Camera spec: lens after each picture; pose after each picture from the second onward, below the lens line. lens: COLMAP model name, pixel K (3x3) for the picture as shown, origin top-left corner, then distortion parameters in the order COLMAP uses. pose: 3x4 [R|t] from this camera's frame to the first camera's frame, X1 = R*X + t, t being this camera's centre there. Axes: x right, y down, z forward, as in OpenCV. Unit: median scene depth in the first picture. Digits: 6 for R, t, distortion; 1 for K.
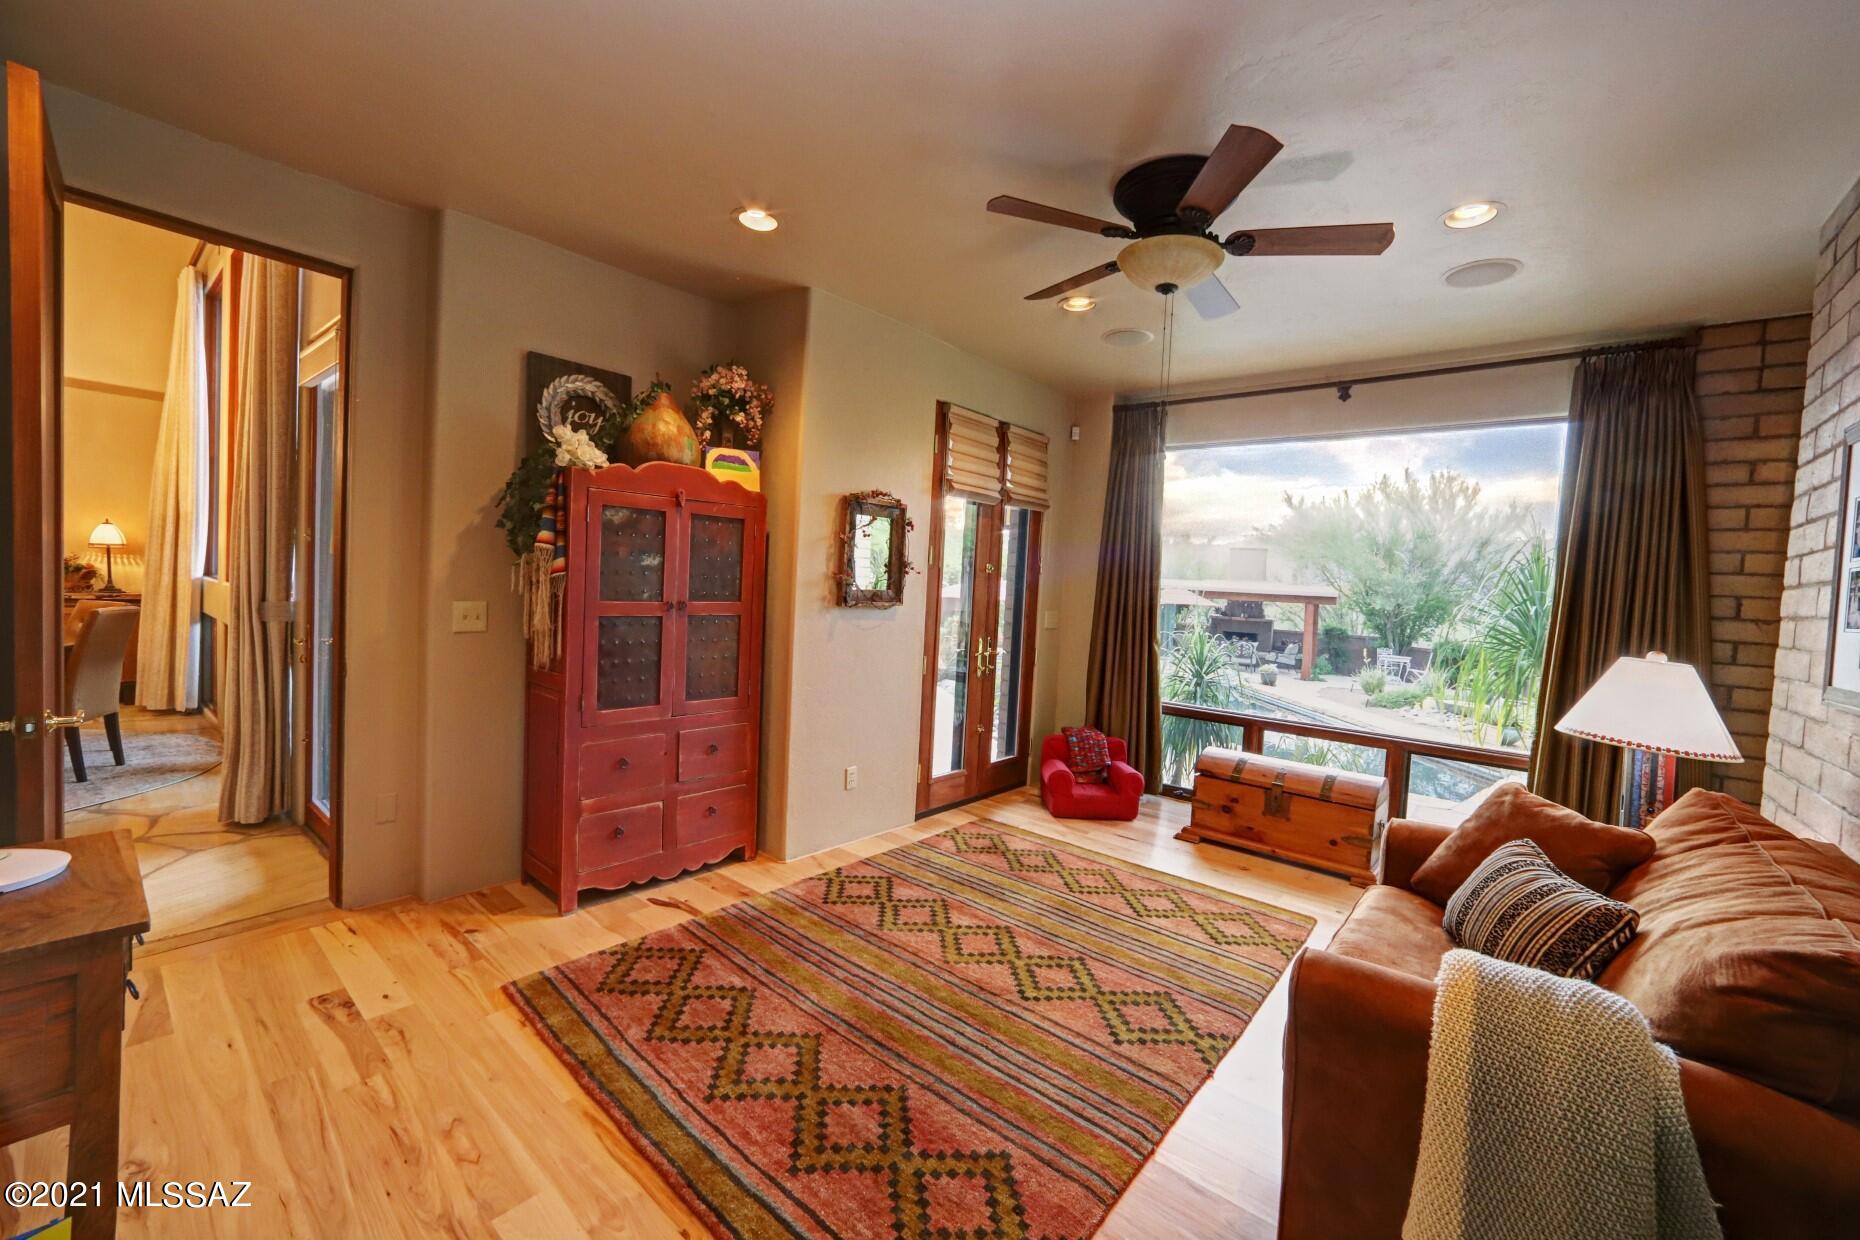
lens RADIAL K [[735.8, 0, 925.2], [0, 735.8, 615.5], [0, 0, 1]] dist [-0.039418, 0.015534]
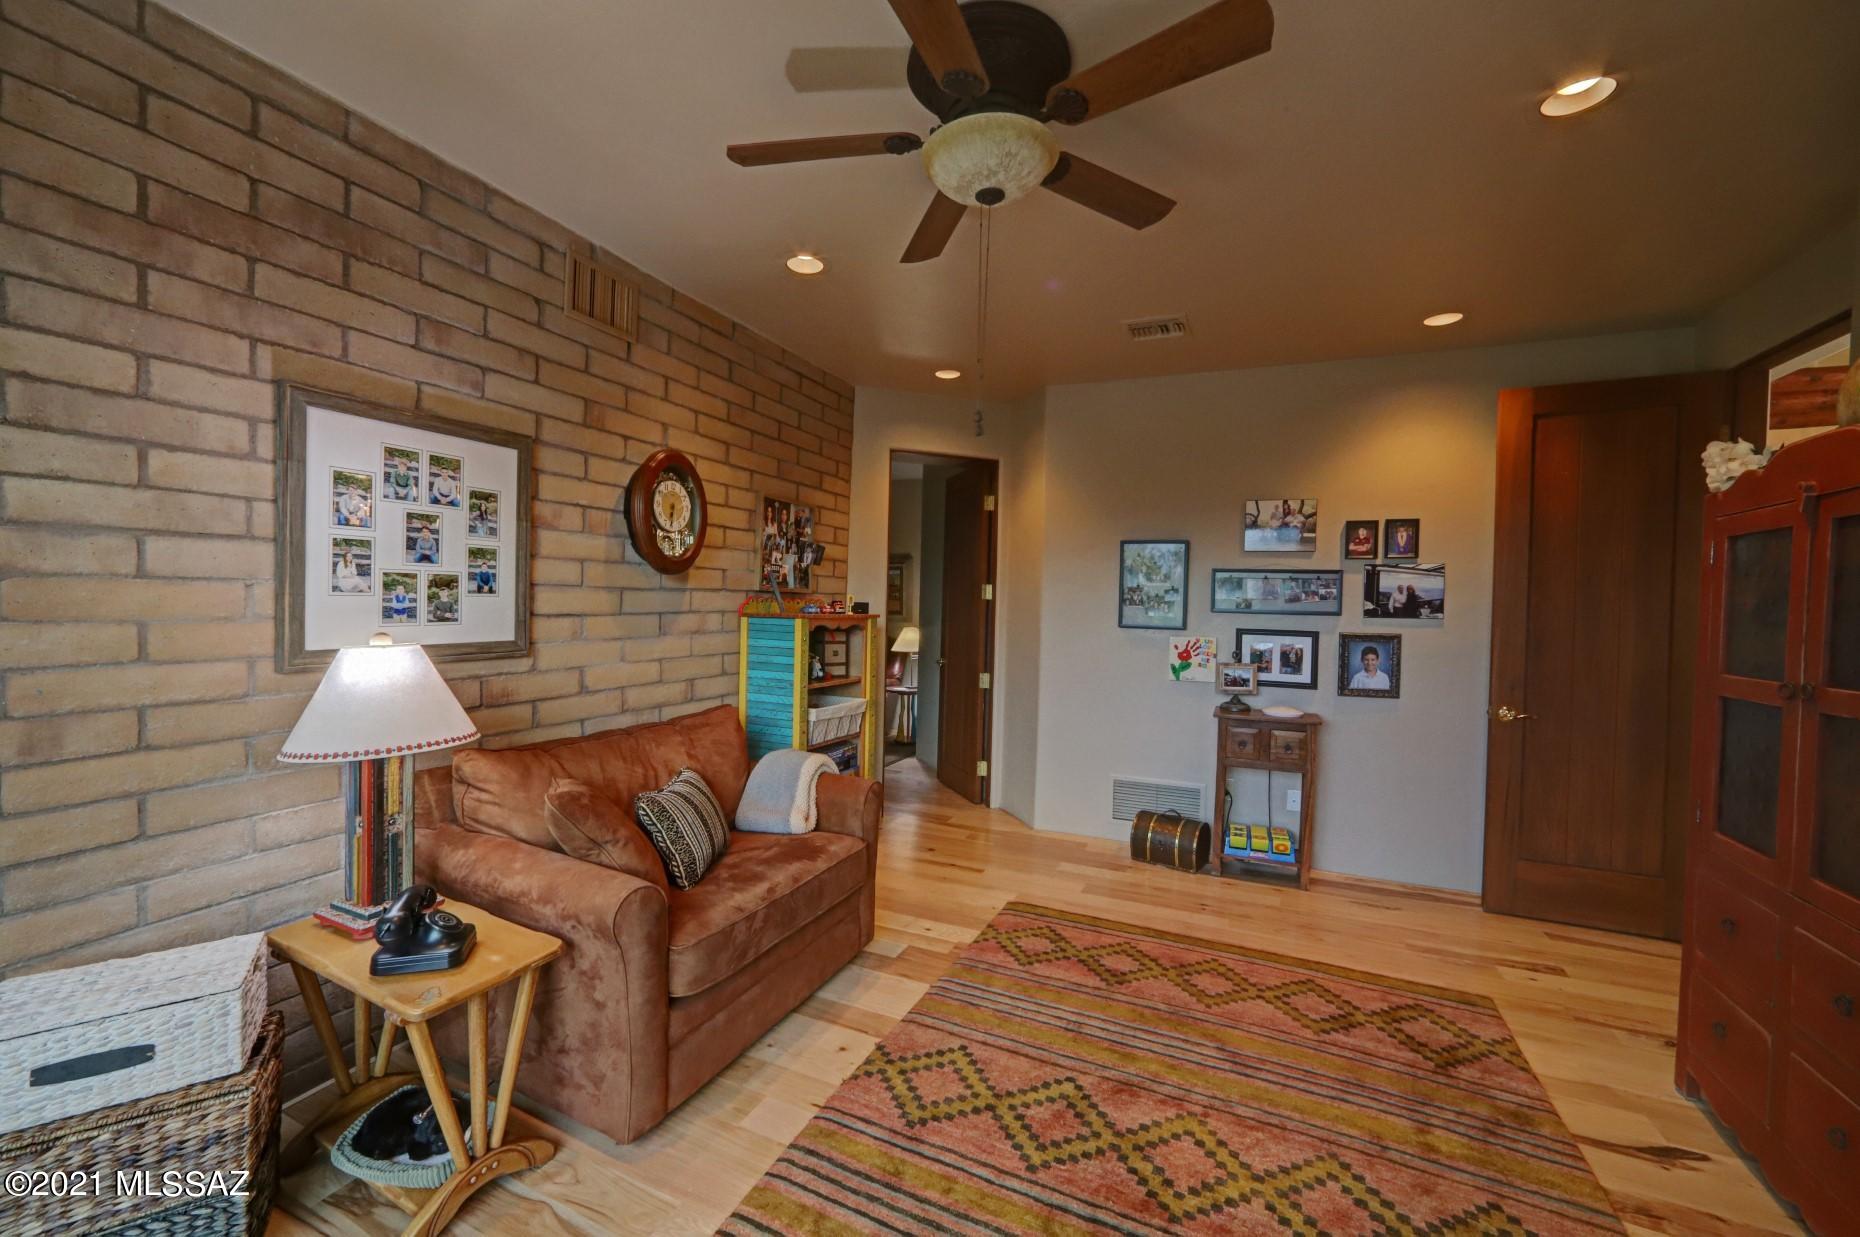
lens RADIAL K [[744.3, 0, 914.5], [0, 744.3, 611.6], [0, 0, 1]] dist [-0.032359, 0.014701]
pose [[-0.963190, -0.067324, -0.260254, 0.583698], [-0.082130, 0.995540, 0.046428, -0.058020], [0.255968, 0.066094, -0.964423, 1.763899]]
